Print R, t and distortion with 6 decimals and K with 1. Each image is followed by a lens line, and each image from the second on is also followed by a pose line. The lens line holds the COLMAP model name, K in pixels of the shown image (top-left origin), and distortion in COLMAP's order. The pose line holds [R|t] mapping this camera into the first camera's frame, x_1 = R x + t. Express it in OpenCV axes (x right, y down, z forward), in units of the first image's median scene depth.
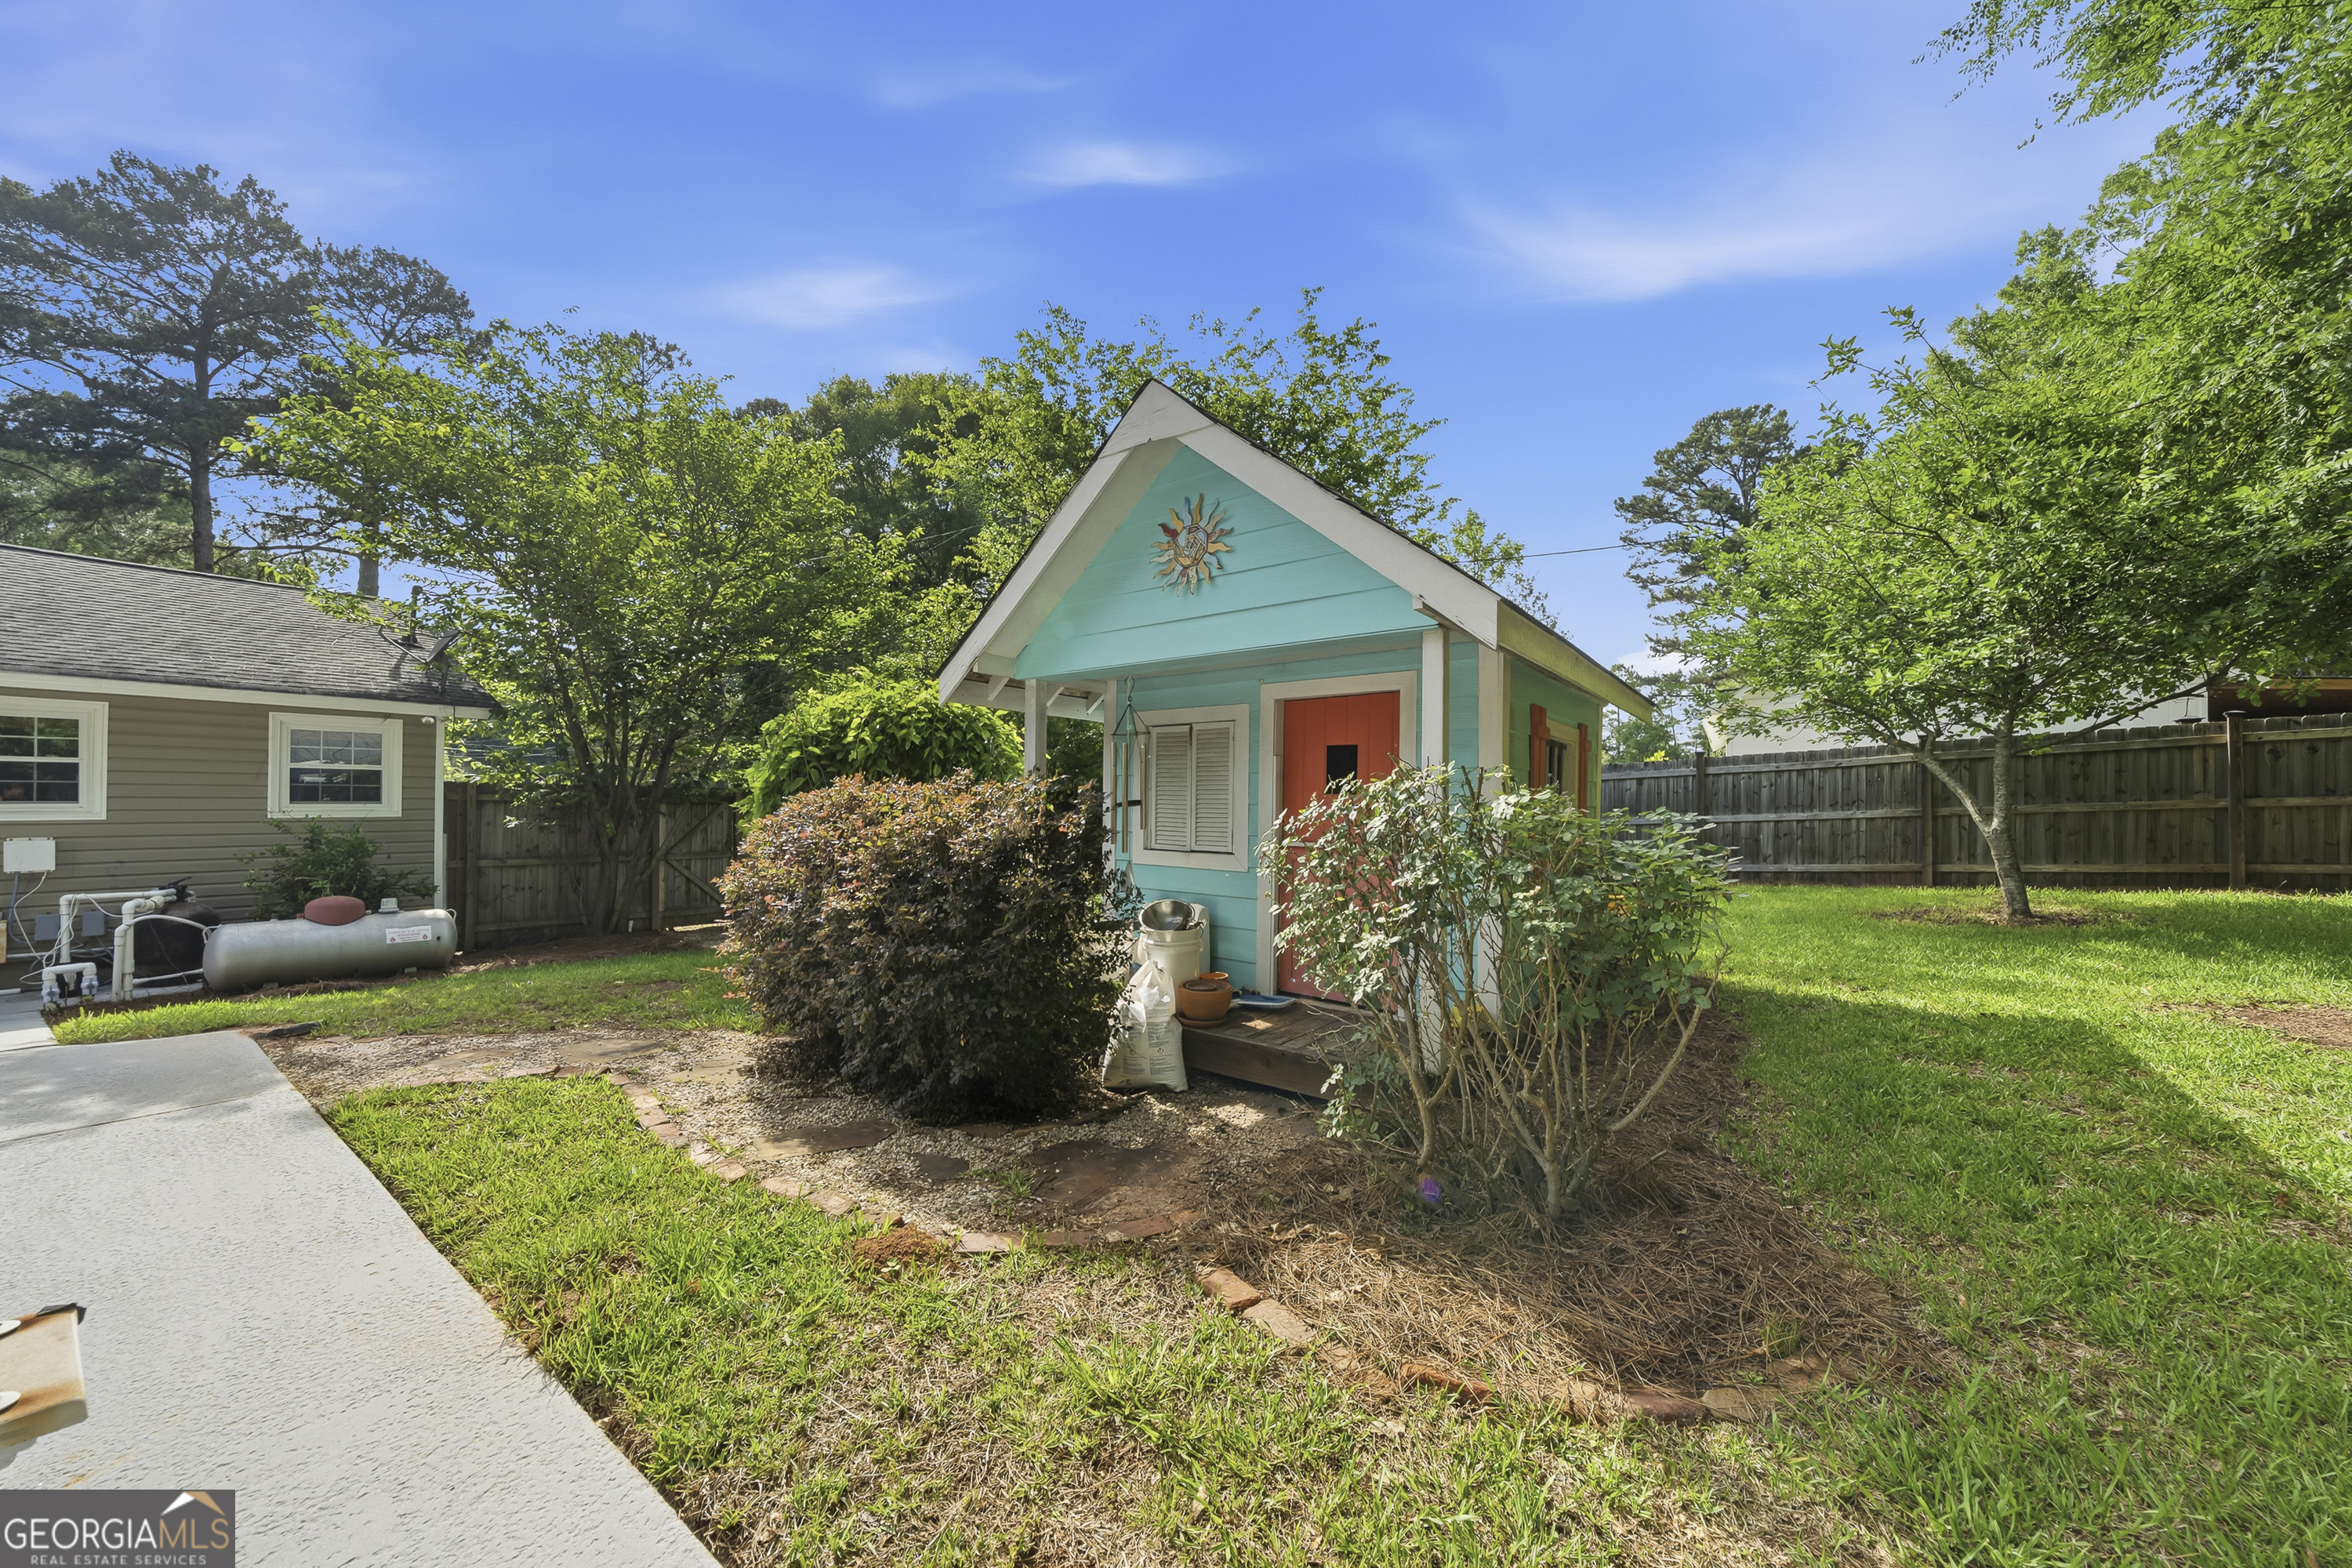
lens RADIAL K [[820.4, 0, 1196.4], [0, 820.4, 796.0], [0, 0, 1]] dist [-0.004464, 0.000409]
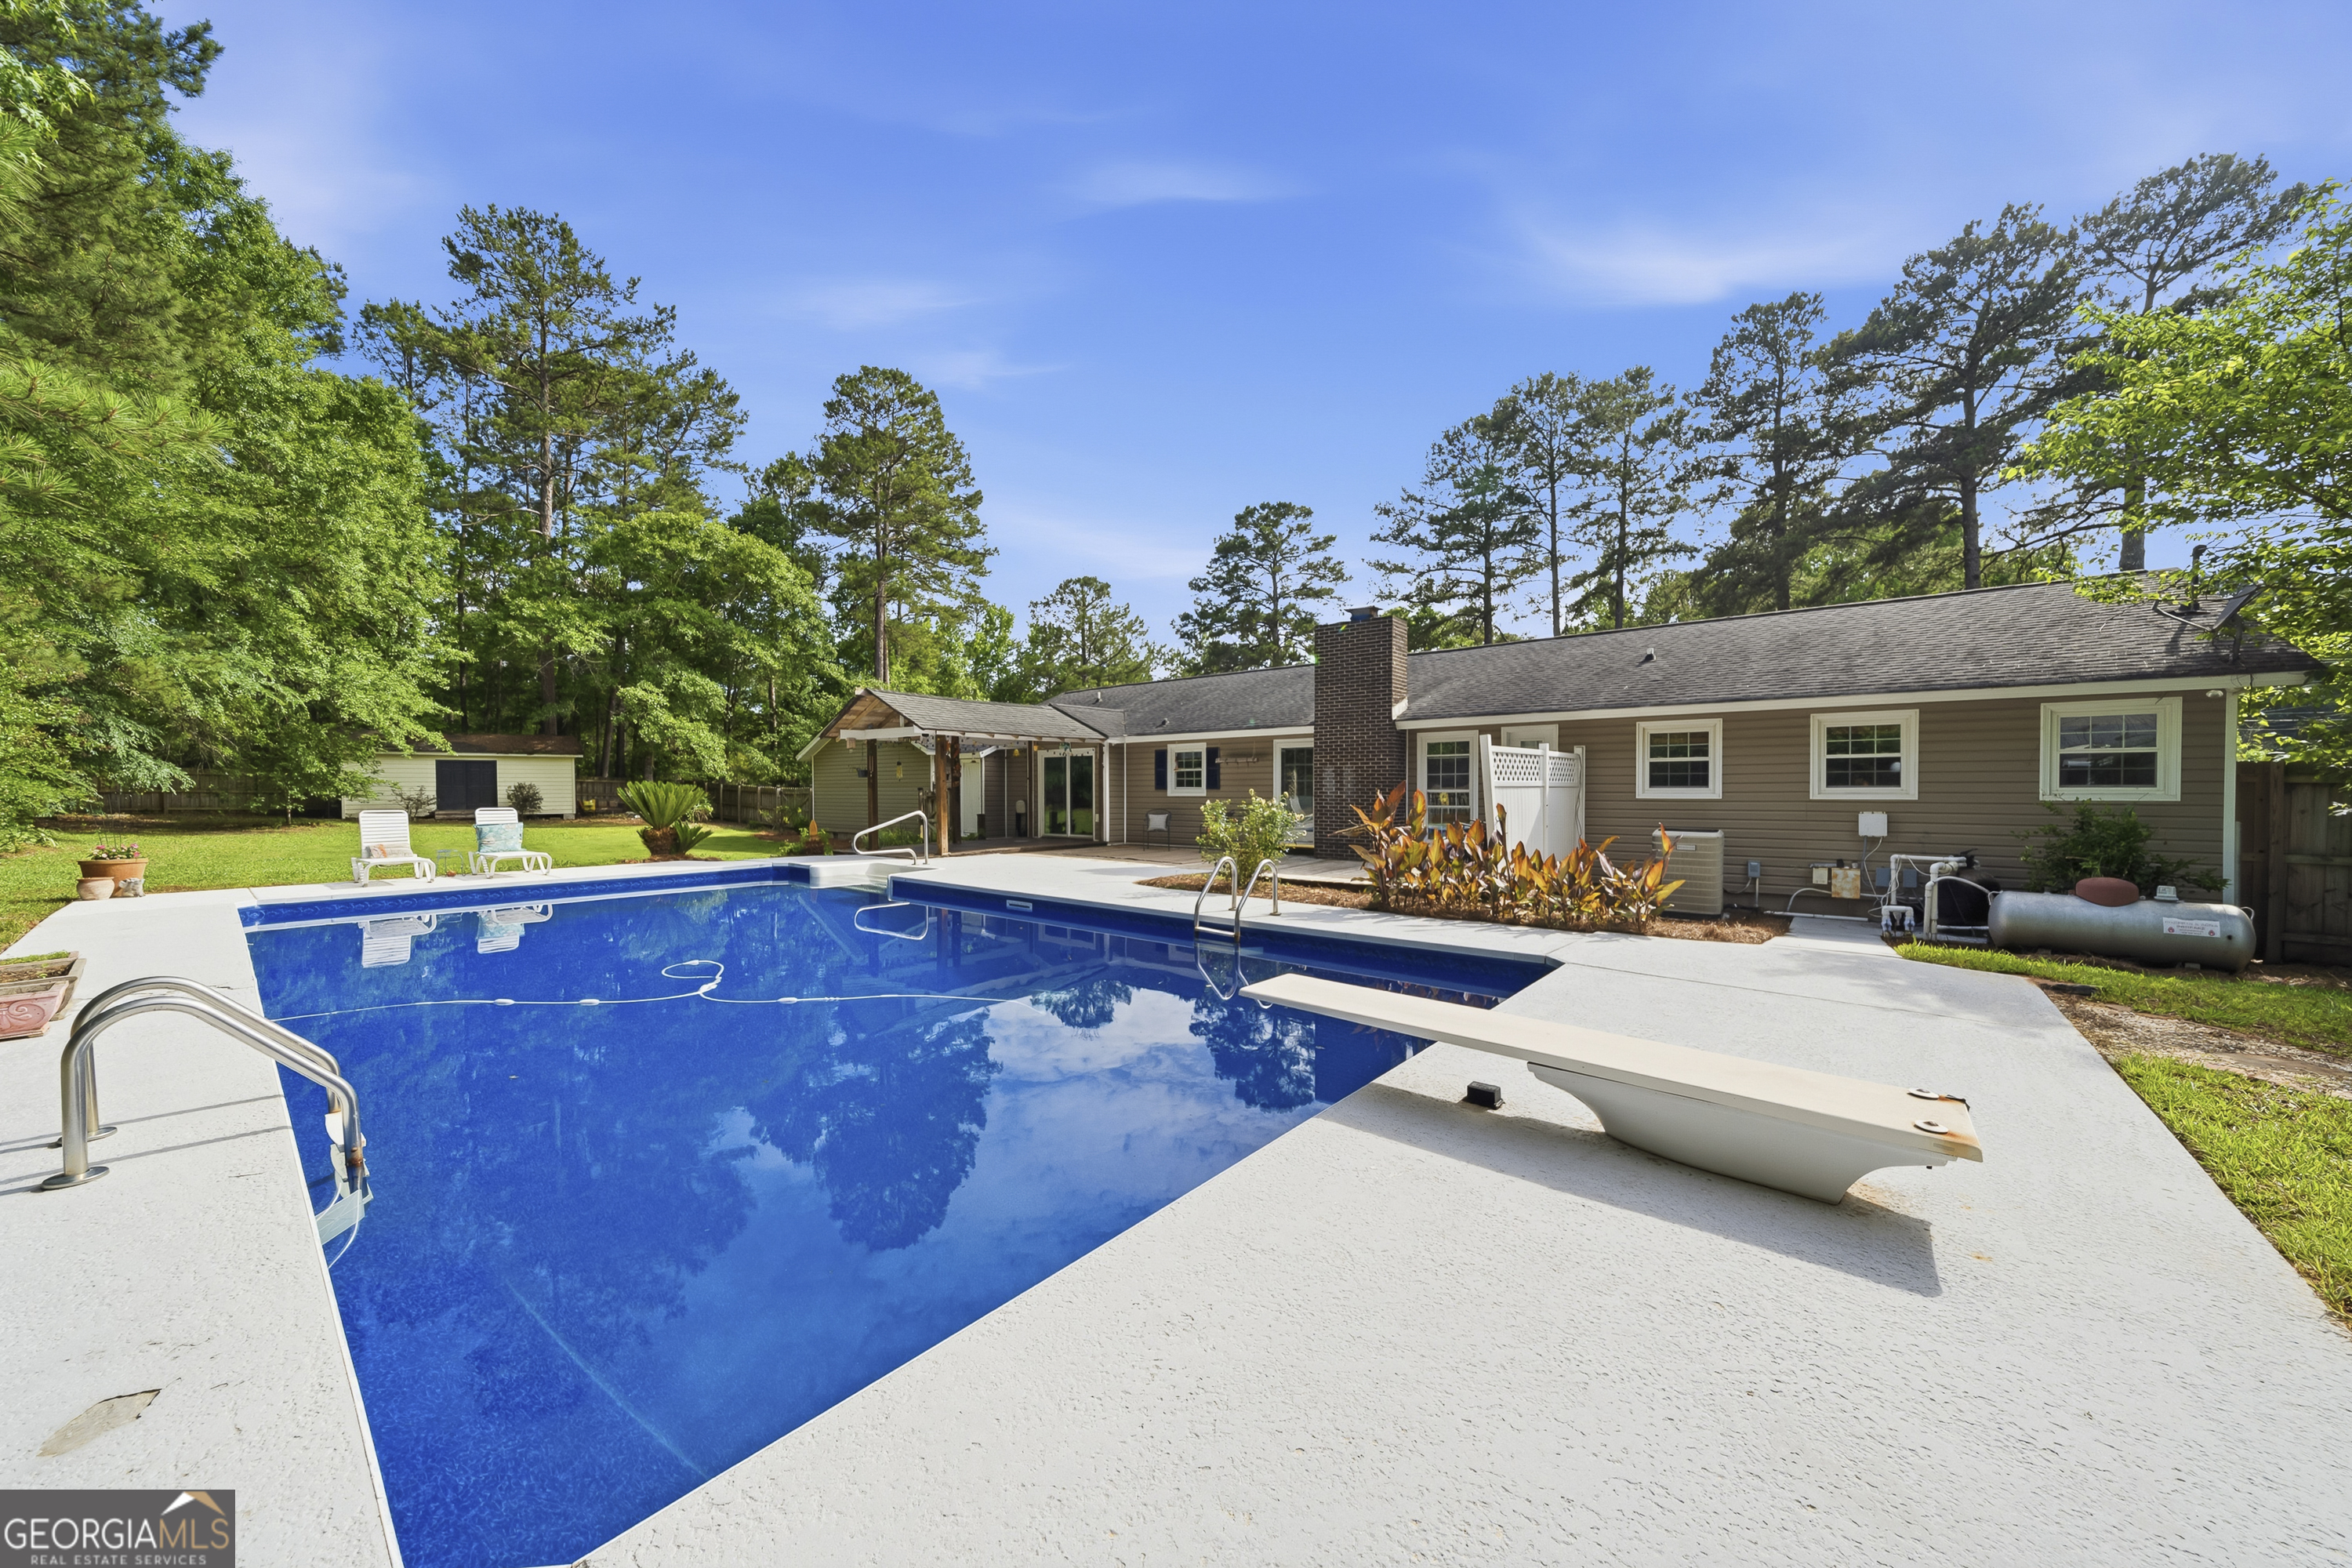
lens RADIAL K [[820.4, 0, 1142.9], [0, 820.4, 797.5], [0, 0, 1]] dist [-0.004464, 0.000409]
pose [[-0.100349, 0.009772, -0.994904, 0.072407], [0.010211, 0.999909, 0.008791, 0.001201], [0.994900, -0.009277, -0.100440, -0.085773]]
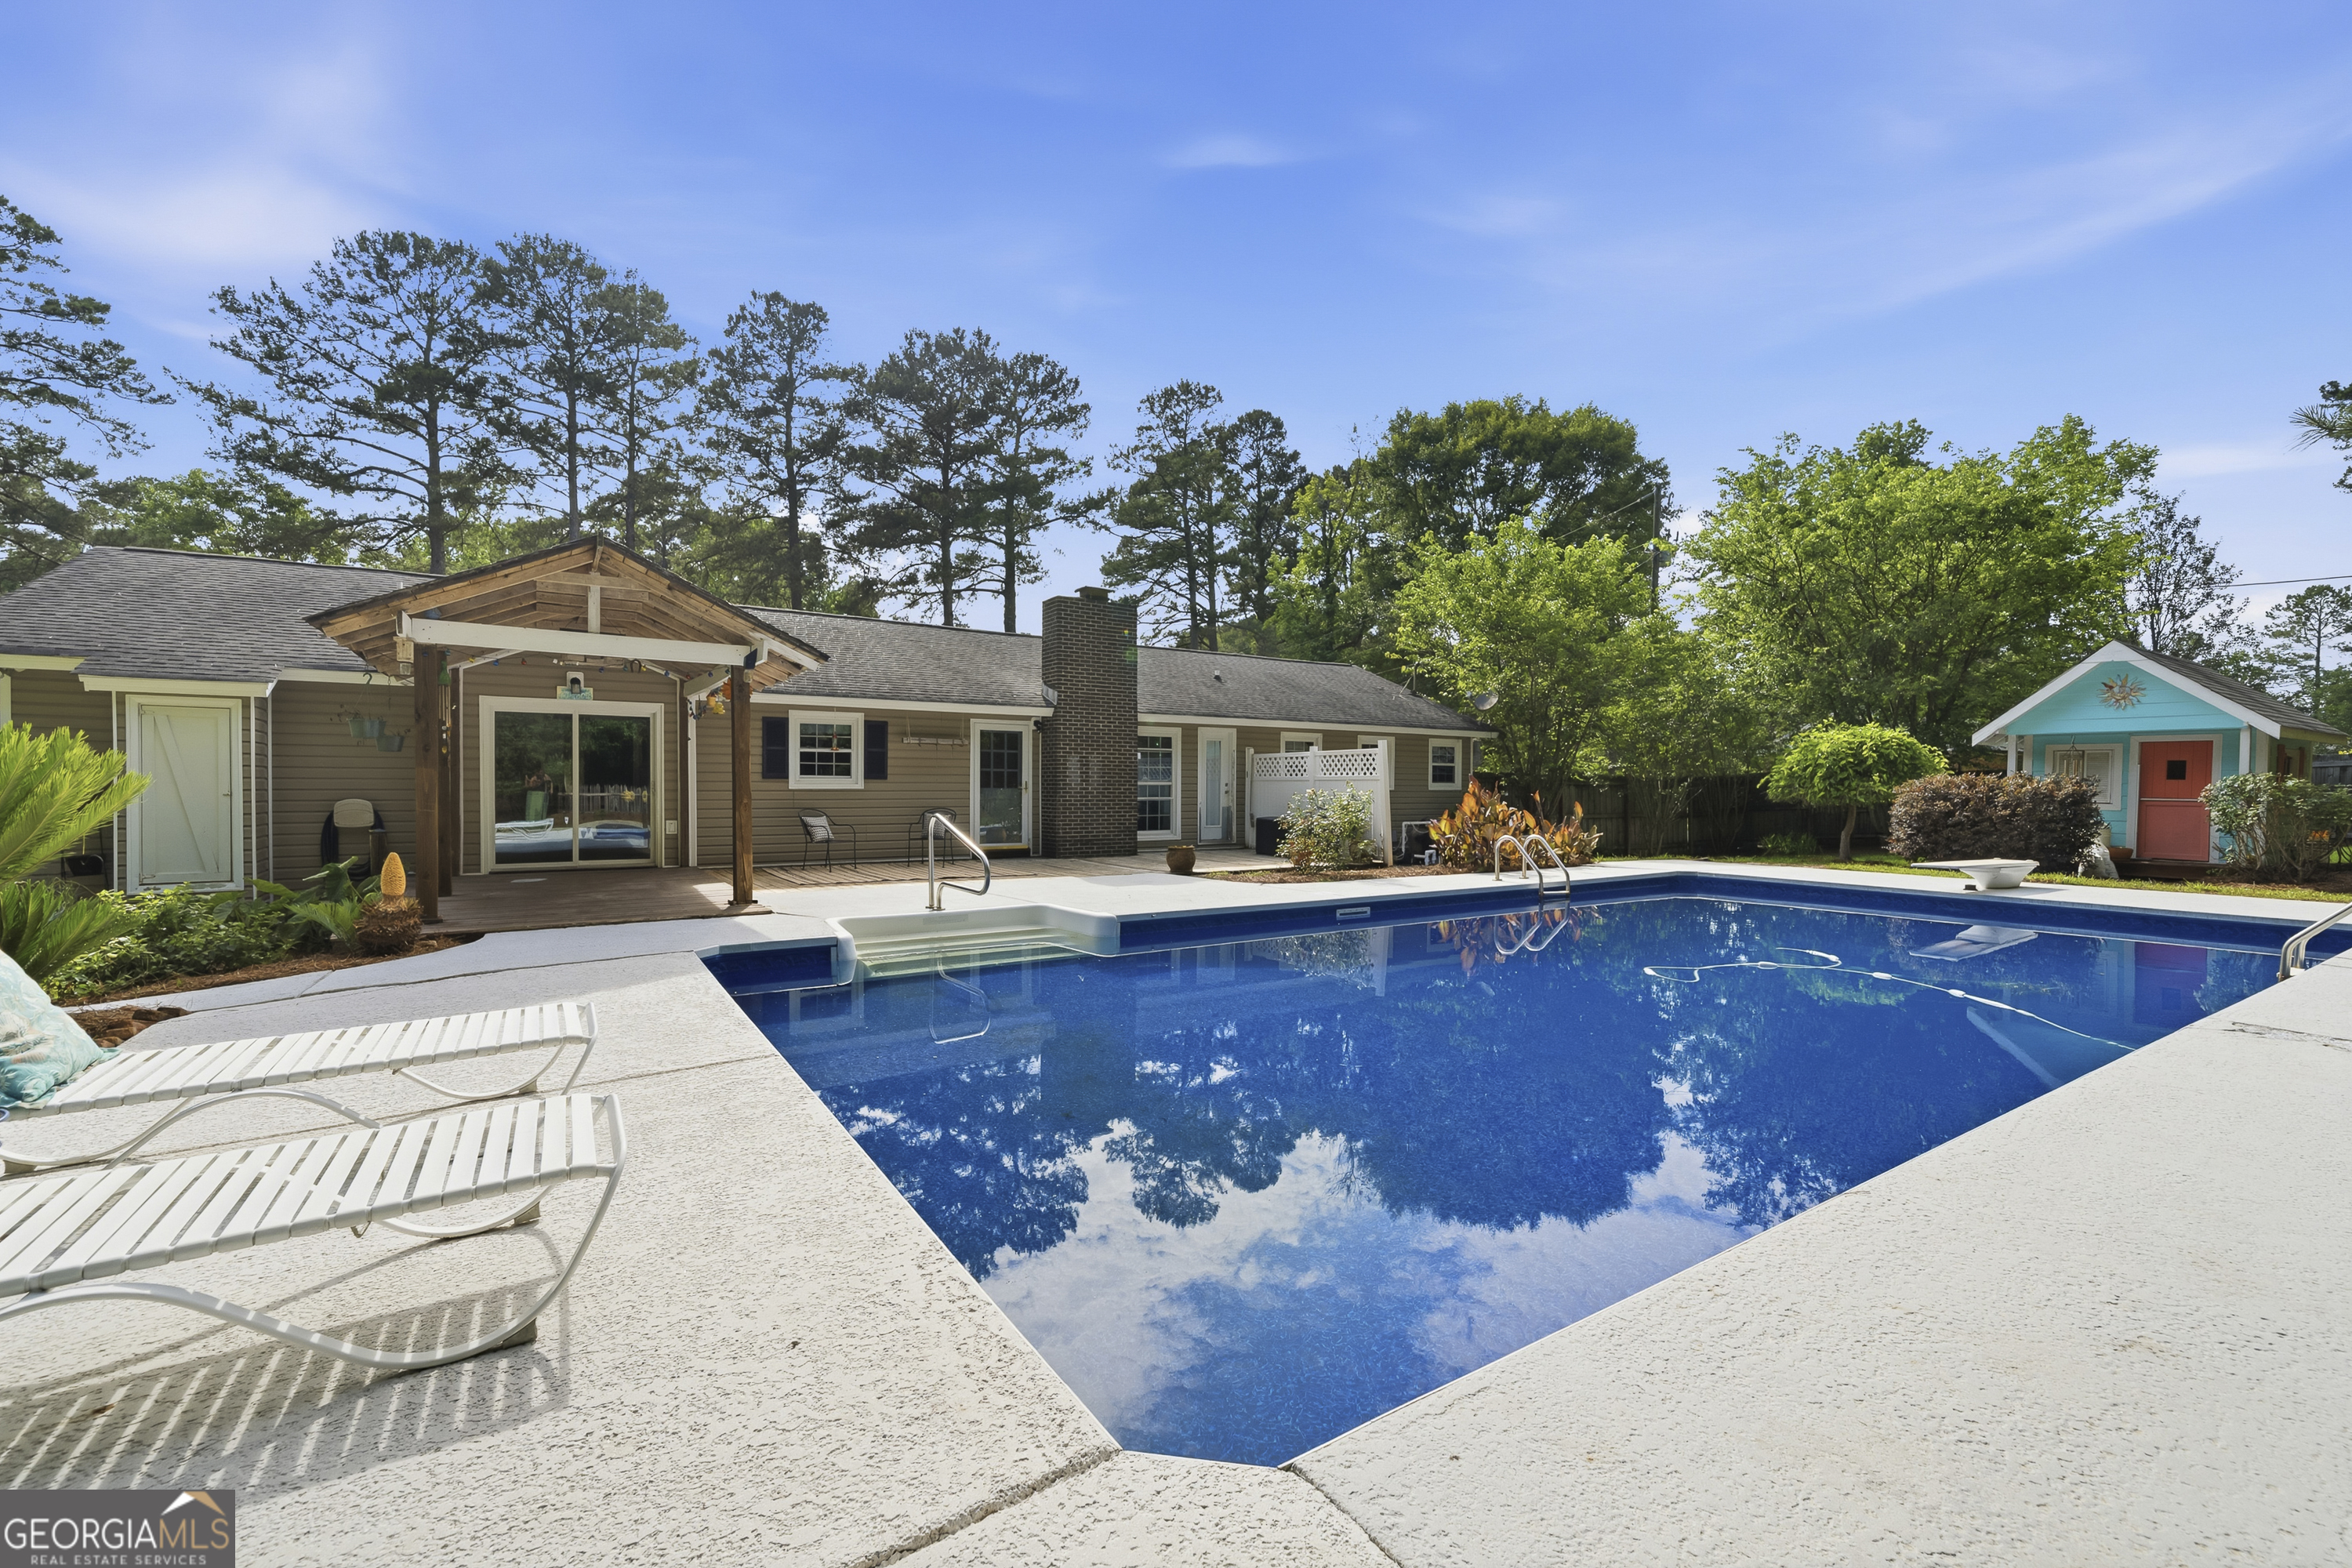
lens RADIAL K [[975.4, 0, 1185.1], [0, 975.4, 795.7], [0, 0, 1]] dist [0.001609, 0.000279]
pose [[0.928145, 0.008449, -0.372122, -0.741097], [-0.001157, 0.999803, 0.019816, -0.004466], [0.372216, -0.017962, 0.927972, -1.420455]]
